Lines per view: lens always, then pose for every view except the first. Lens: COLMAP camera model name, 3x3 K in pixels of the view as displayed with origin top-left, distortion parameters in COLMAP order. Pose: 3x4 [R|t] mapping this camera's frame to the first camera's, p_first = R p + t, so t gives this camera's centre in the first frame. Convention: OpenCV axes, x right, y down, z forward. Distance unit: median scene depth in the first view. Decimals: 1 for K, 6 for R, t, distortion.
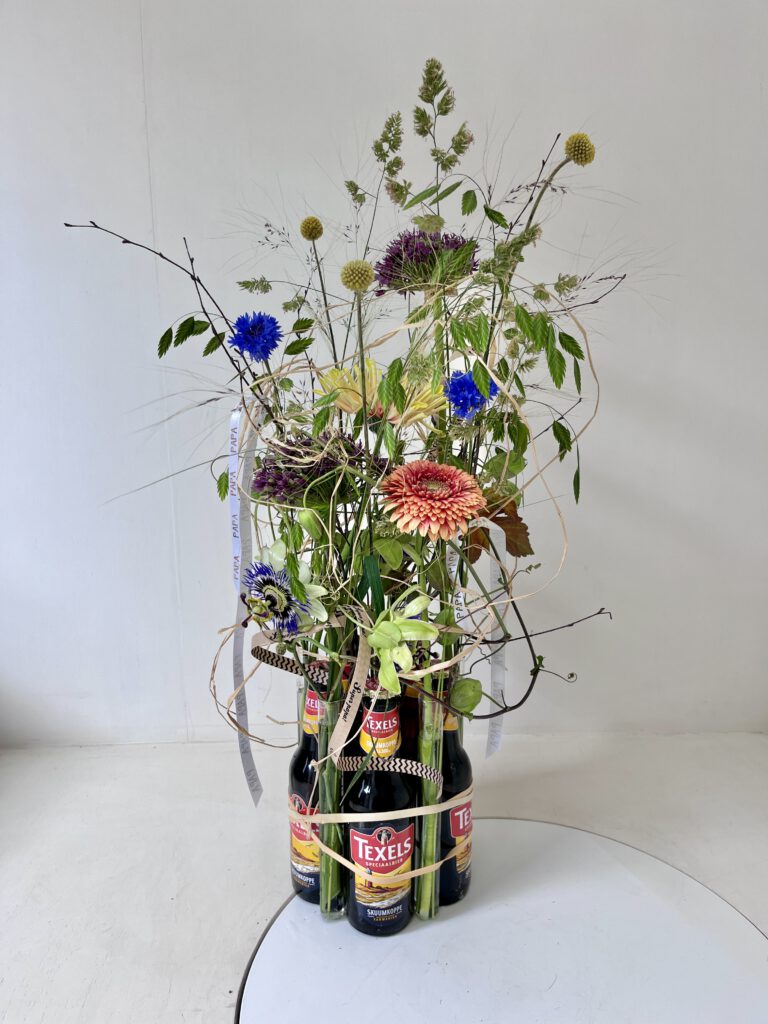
lens RADIAL K [[778.6, 0, 384.0], [0, 778.6, 512.0], [0, 0, 1]] dist [0.045308, 0.000363]
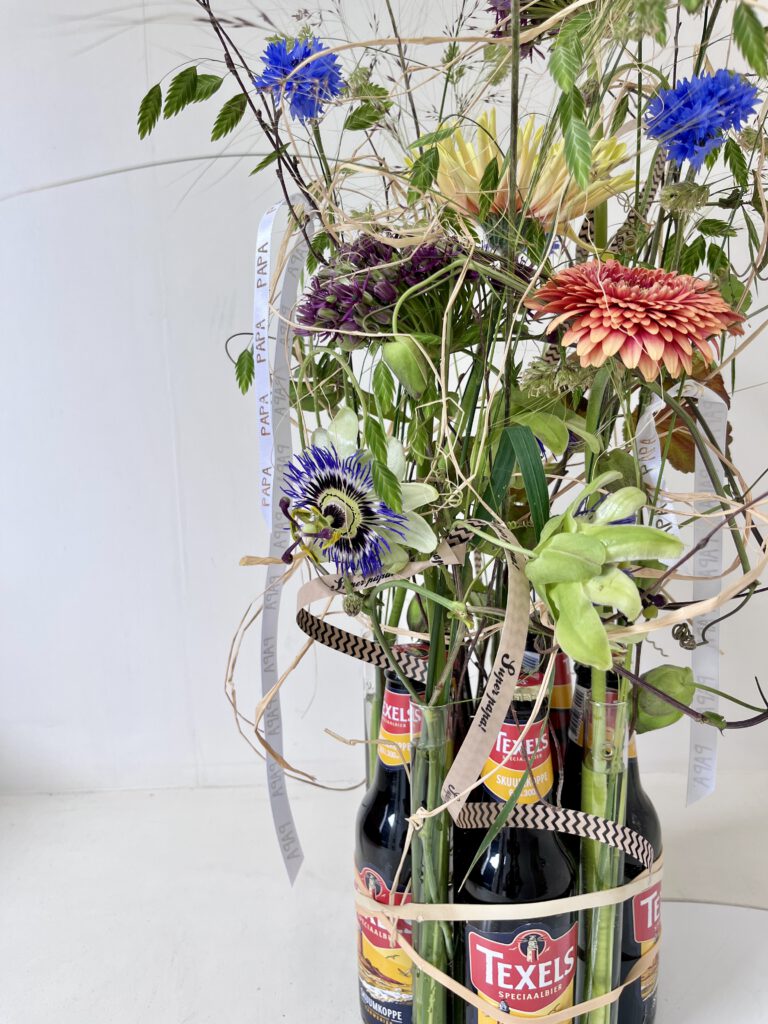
lens RADIAL K [[829.6, 0, 385.0], [0, 829.6, 493.3], [0, 0, 1]] dist [0.020355, -0.004537]
pose [[0.999382, -0.017689, -0.030373, -0.081400], [0.015813, 0.998017, -0.060924, 0.121031], [0.031390, 0.060406, 0.997680, 0.372786]]
